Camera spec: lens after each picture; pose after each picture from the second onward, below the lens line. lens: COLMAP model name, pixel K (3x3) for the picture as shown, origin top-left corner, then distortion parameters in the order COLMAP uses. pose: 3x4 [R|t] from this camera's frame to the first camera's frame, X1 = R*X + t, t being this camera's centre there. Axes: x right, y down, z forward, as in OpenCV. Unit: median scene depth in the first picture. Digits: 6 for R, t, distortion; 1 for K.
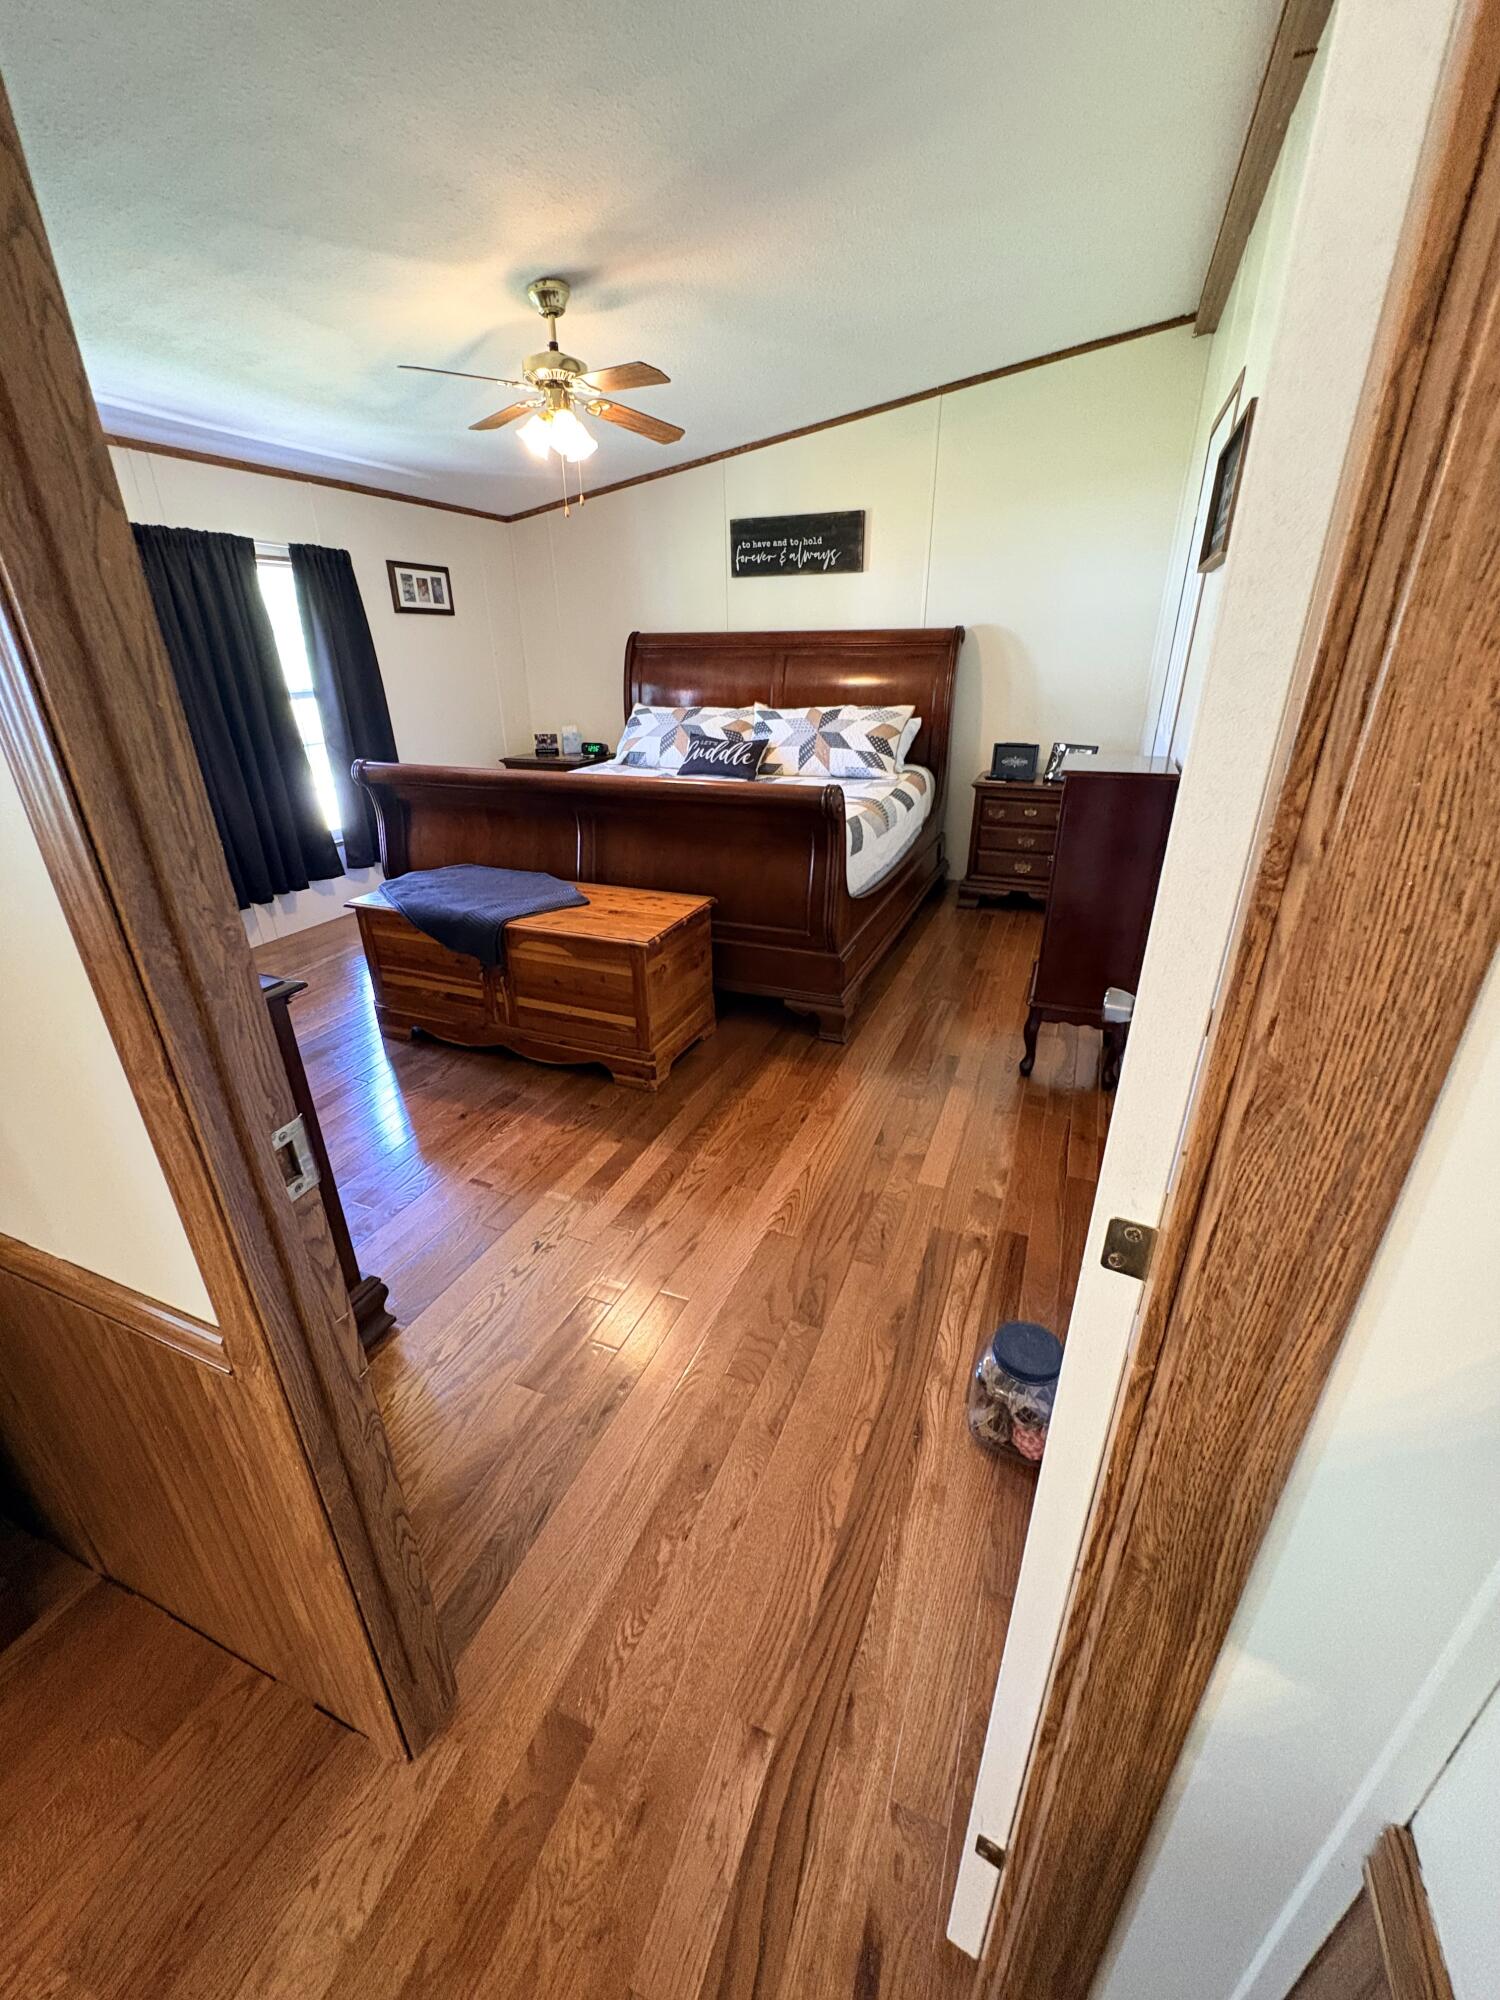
lens RADIAL K [[796.3, 0, 751.4], [0, 796.3, 993.3], [0, 0, 1]] dist [0.000521, -0.000064]
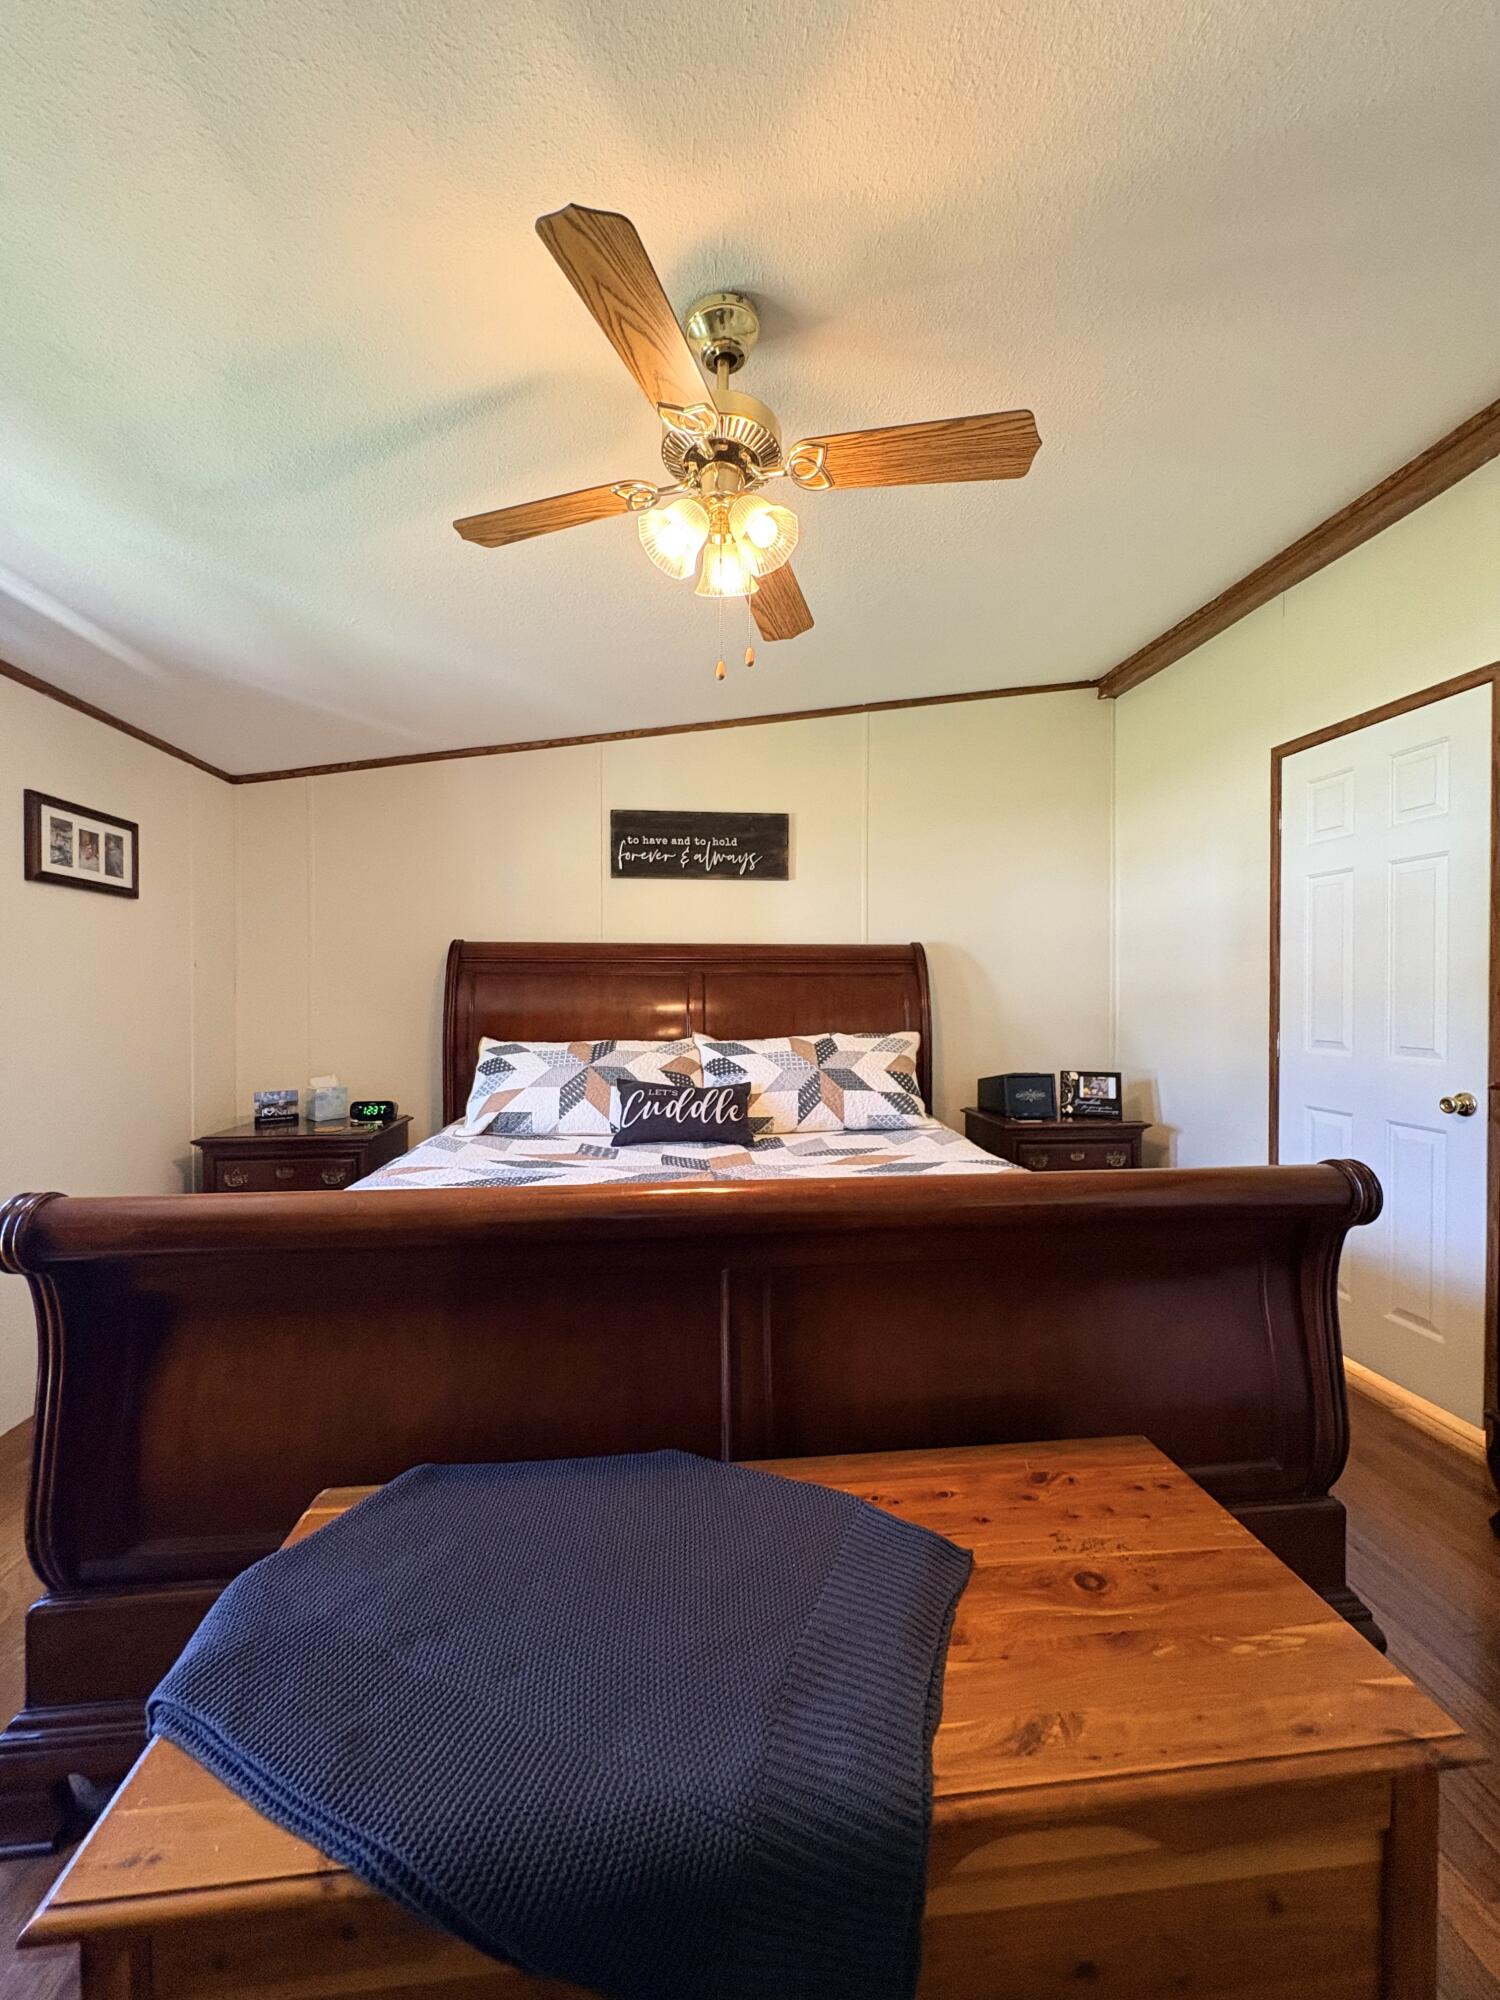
lens RADIAL K [[796.3, 0, 753.2], [0, 796.3, 995.6], [0, 0, 1]] dist [0.000521, -0.000064]
pose [[0.879194, 0.006218, 0.476424, -0.283704], [0.183270, 0.918572, -0.350196, -0.146315], [-0.439808, 0.395204, 0.806463, 0.416279]]
